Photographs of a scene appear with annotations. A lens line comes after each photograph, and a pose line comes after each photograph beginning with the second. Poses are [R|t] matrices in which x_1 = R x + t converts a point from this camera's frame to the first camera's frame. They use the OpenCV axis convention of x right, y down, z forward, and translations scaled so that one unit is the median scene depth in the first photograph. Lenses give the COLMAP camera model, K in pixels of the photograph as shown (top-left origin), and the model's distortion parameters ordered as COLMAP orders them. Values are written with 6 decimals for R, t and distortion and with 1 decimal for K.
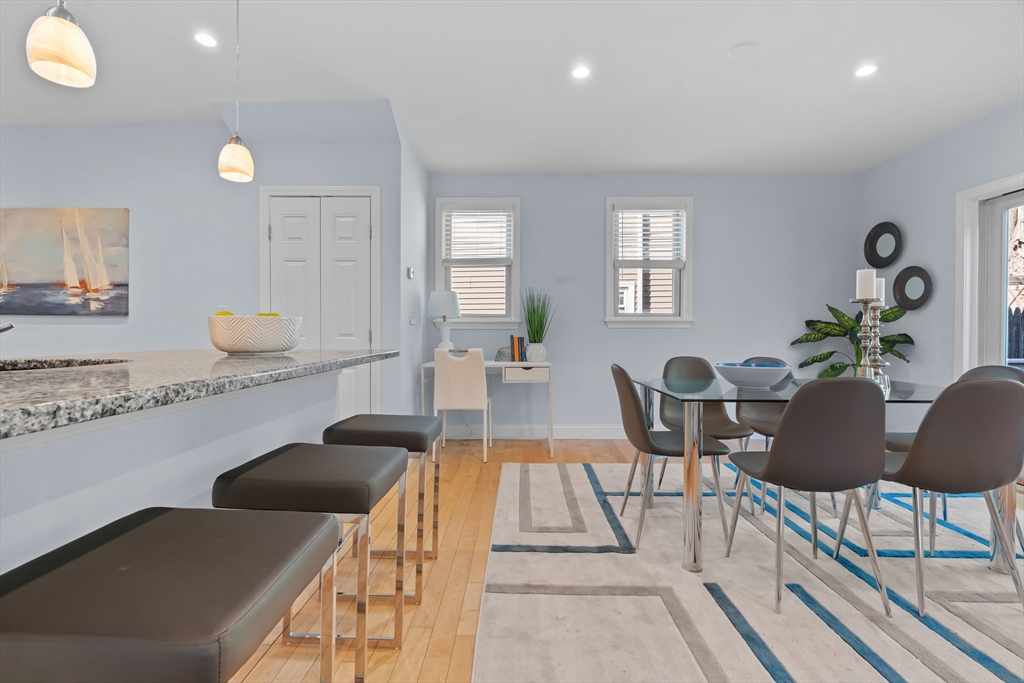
lens RADIAL K [[465.6, 0, 508.8], [0, 465.6, 335.6], [0, 0, 1]] dist [-0.009498, 0.000650]
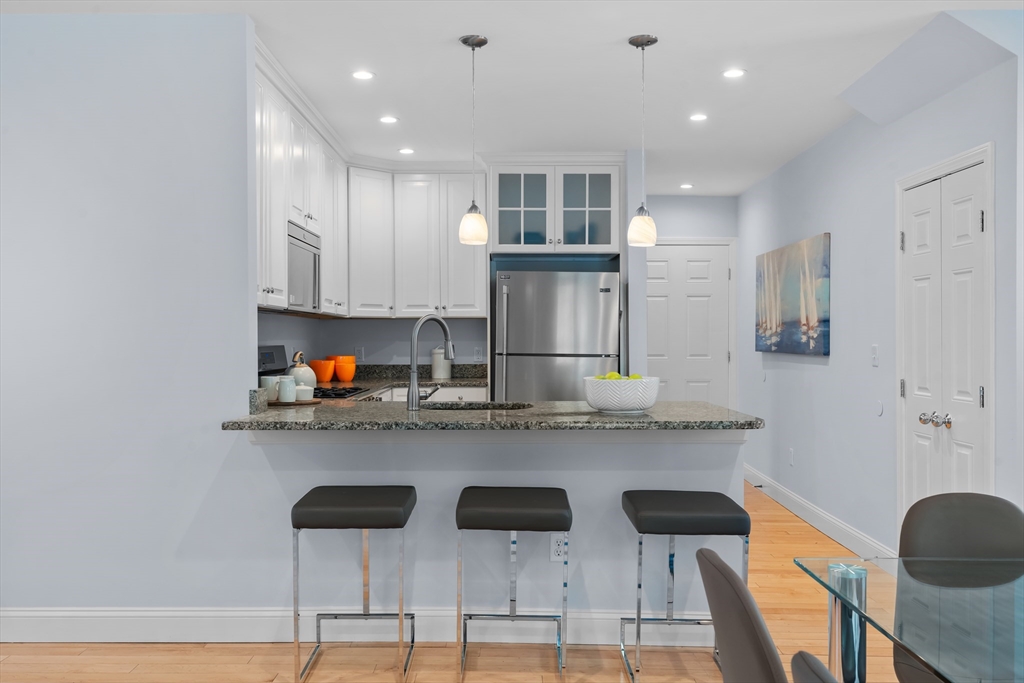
lens RADIAL K [[844.9, 0, 512.0], [0, 844.9, 341.5], [0, 0, 1]] dist [0.006255, 0.002657]
pose [[0.018577, -0.000781, -0.999827, 0.740896], [-0.006483, 0.999979, -0.000901, -0.062229], [0.999806, 0.006498, 0.018572, 0.359552]]
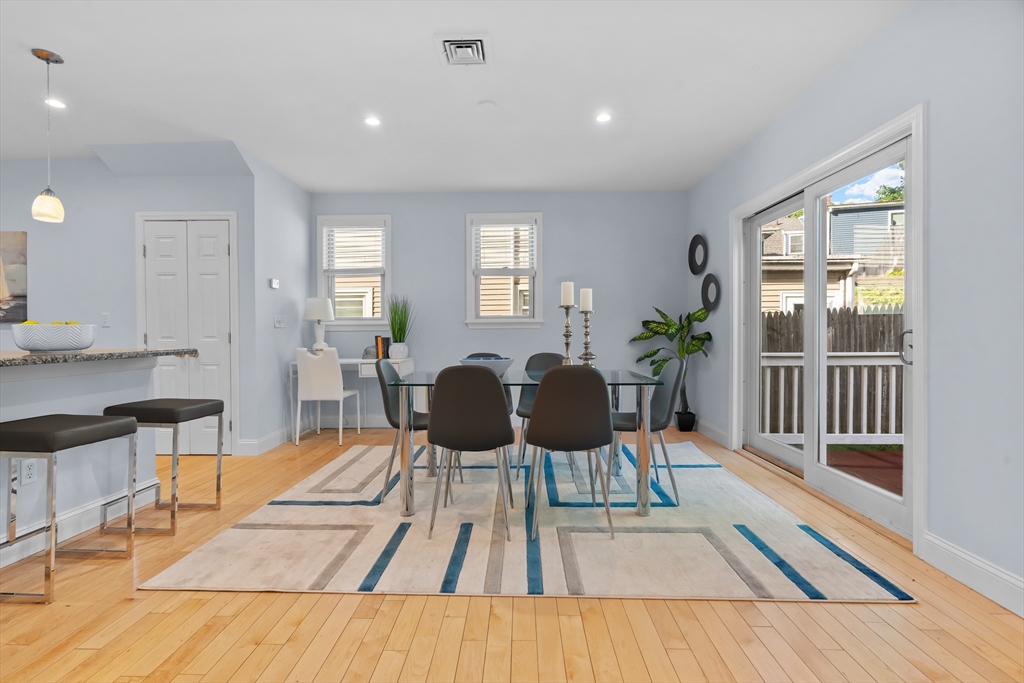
lens RADIAL K [[465.6, 0, 508.8], [0, 465.6, 335.6], [0, 0, 1]] dist [-0.009498, 0.000650]
pose [[0.999962, -0.008216, 0.002938, 0.395069], [0.008217, 0.999966, -0.000245, 0.001414], [-0.002936, 0.000269, 0.999996, -0.178061]]
